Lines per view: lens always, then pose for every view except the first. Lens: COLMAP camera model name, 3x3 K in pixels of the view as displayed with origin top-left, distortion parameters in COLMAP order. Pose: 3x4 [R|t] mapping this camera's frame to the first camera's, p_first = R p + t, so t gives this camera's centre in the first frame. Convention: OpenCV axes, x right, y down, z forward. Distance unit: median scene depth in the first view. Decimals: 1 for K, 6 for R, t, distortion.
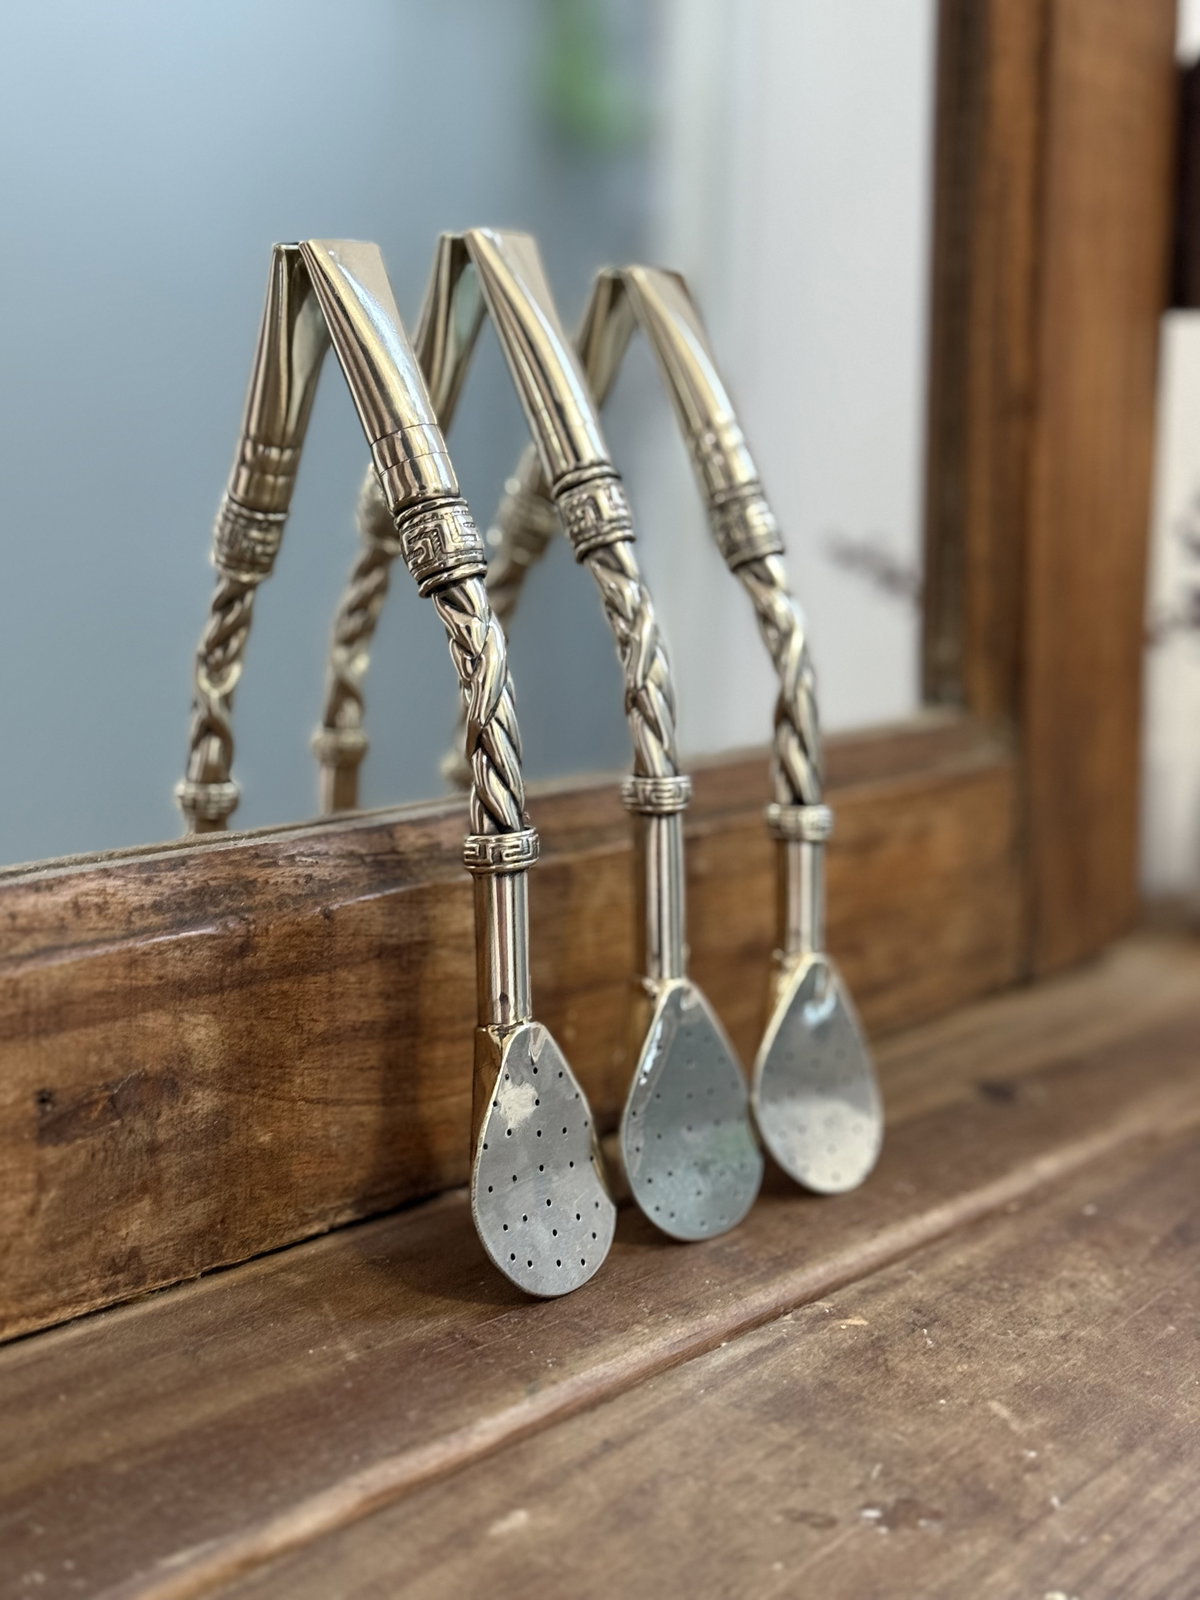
lens RADIAL K [[2287.6, 0, 595.7], [0, 2287.6, 786.9], [0, 0, 1]] dist [0.081058, 0.000000]
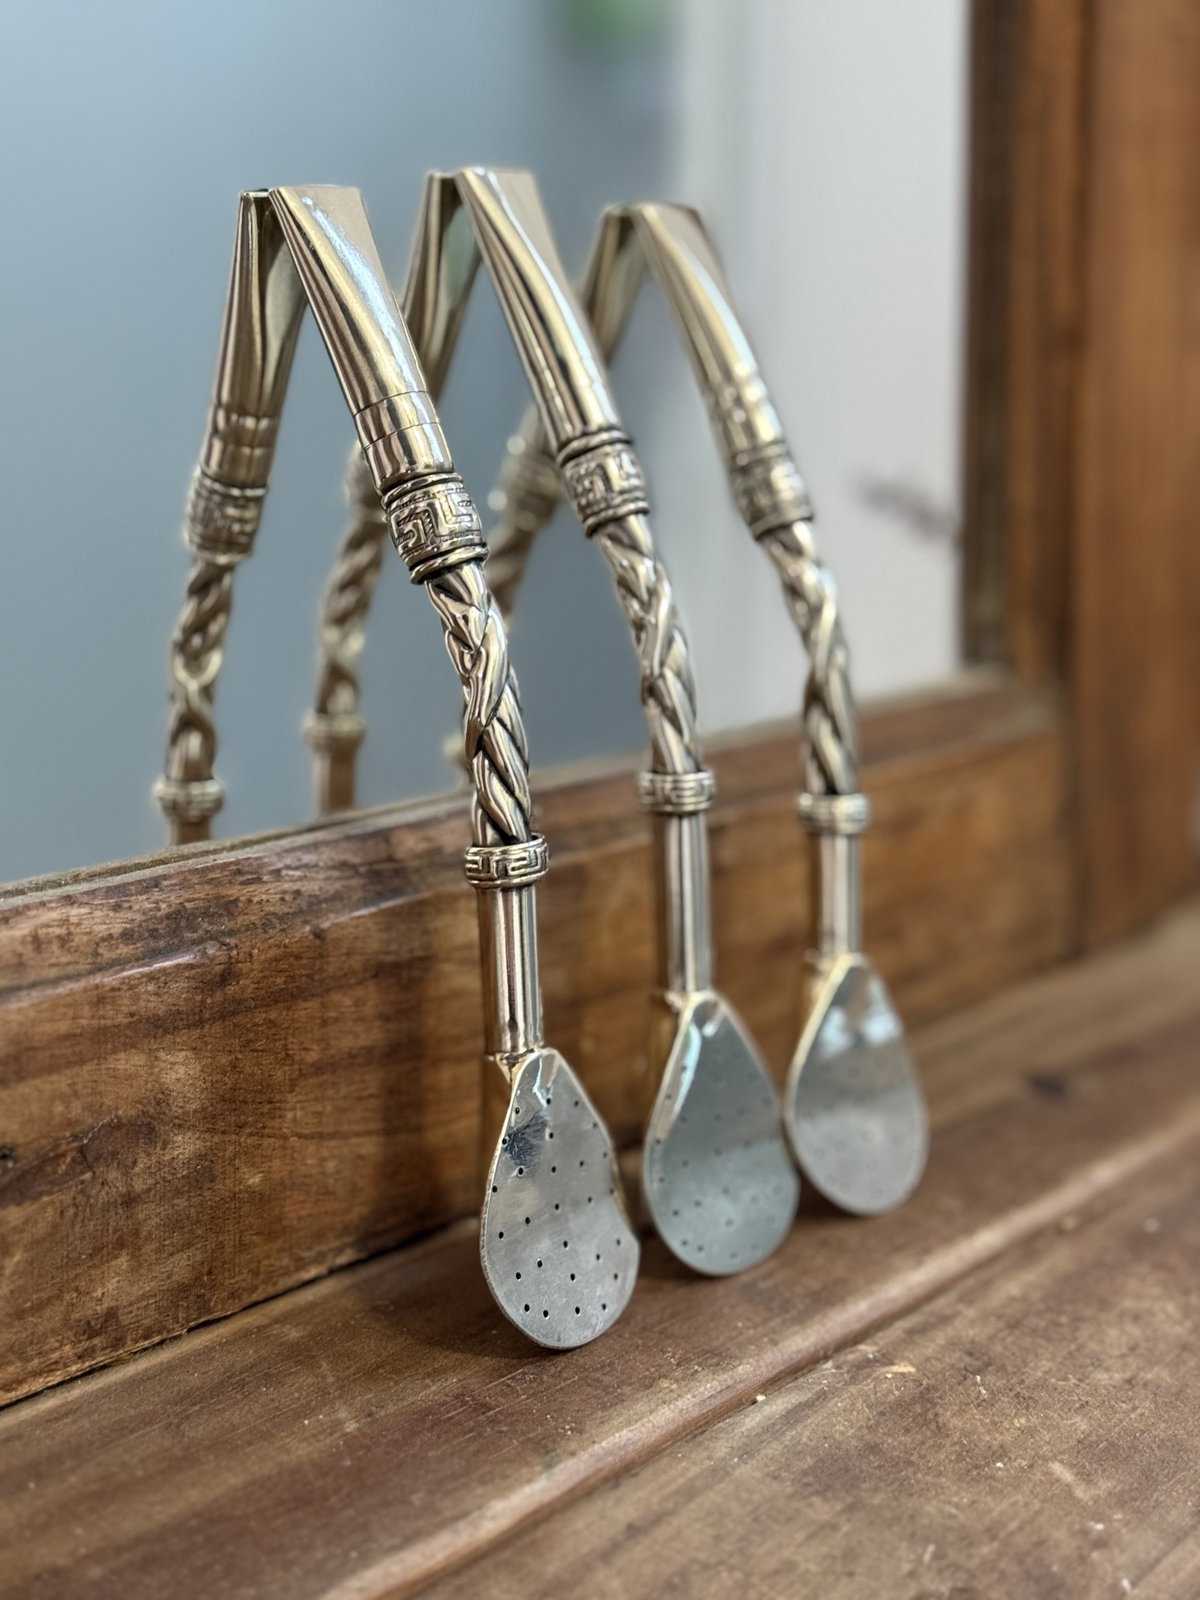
lens RADIAL K [[2287.6, 0, 611.9], [0, 2287.6, 795.9], [0, 0, 1]] dist [0.081058, 0.000000]
pose [[0.999860, -0.015971, -0.004991, 0.005528], [0.016182, 0.998839, 0.045384, -0.039250], [0.004260, -0.045459, 0.998957, 0.092710]]
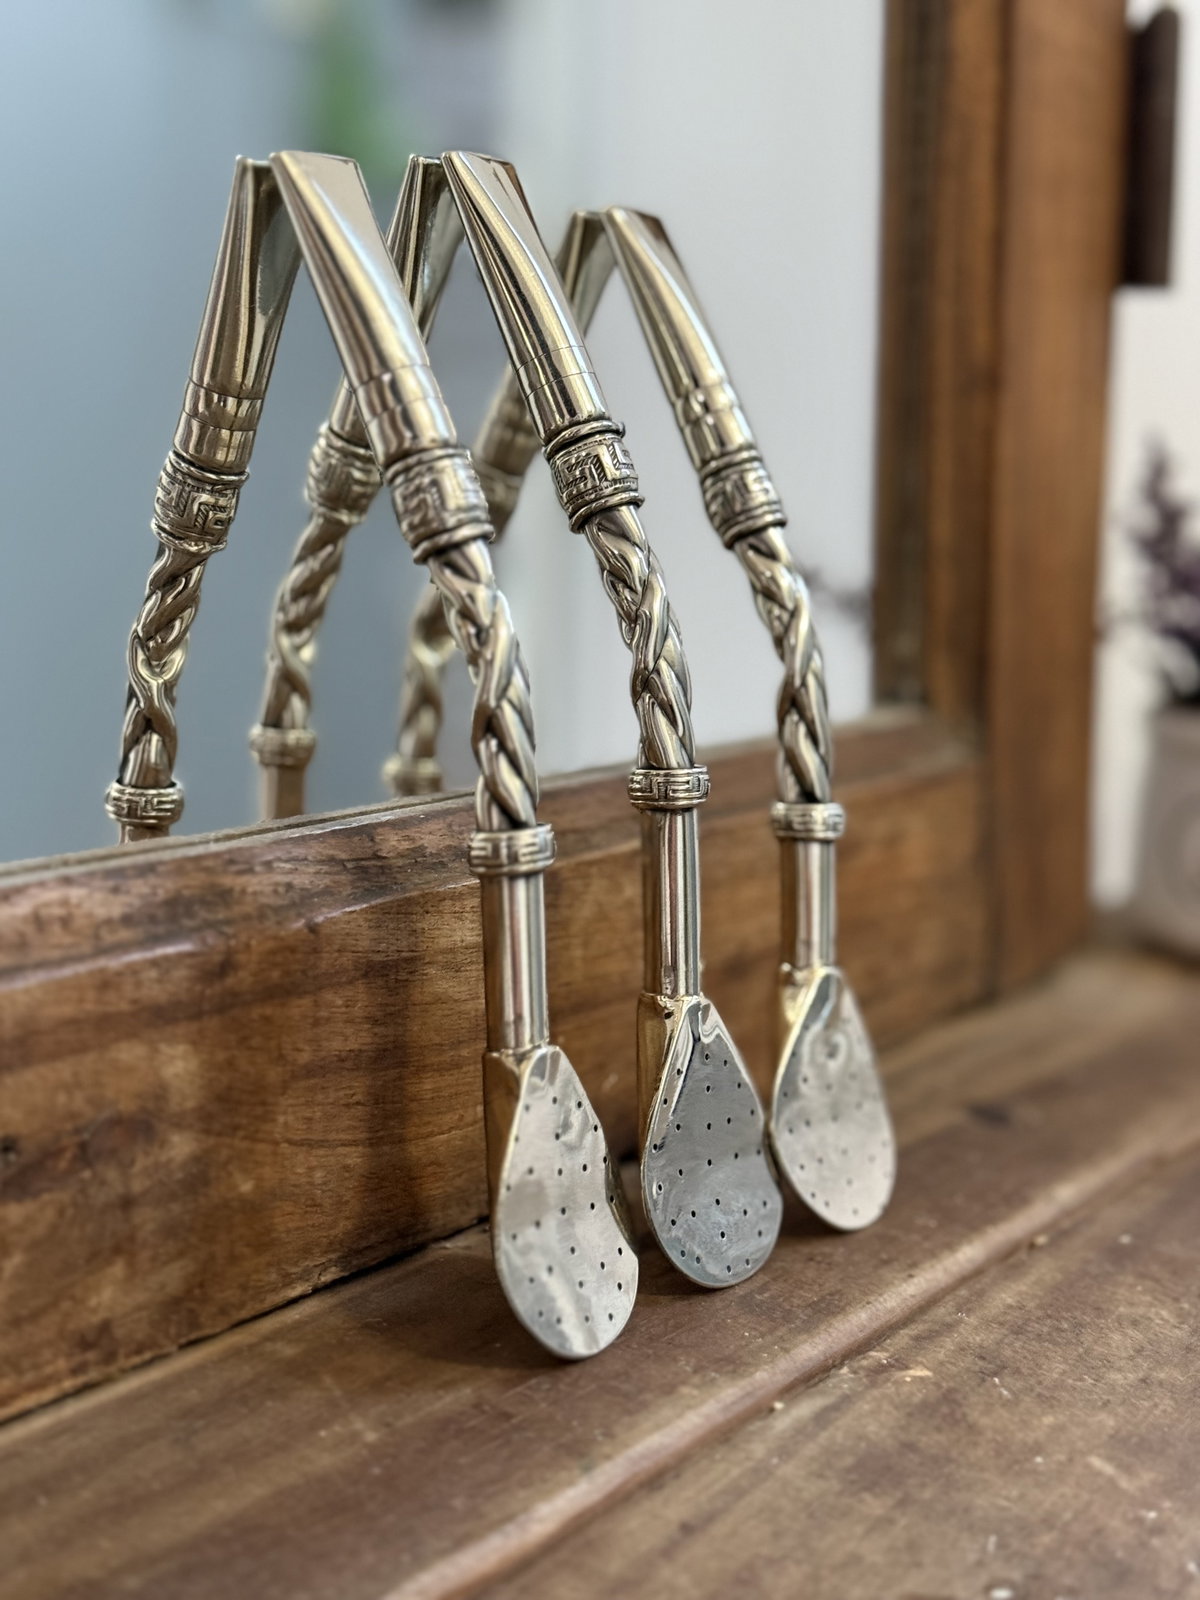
lens RADIAL K [[2287.6, 0, 587.9], [0, 2287.6, 808.7], [0, 0, 1]] dist [0.081058, 0.000000]
pose [[0.994554, -0.015277, 0.103097, -0.103197], [0.016587, 0.999792, -0.011860, 0.022806], [-0.102894, 0.013505, 0.994601, 0.123700]]
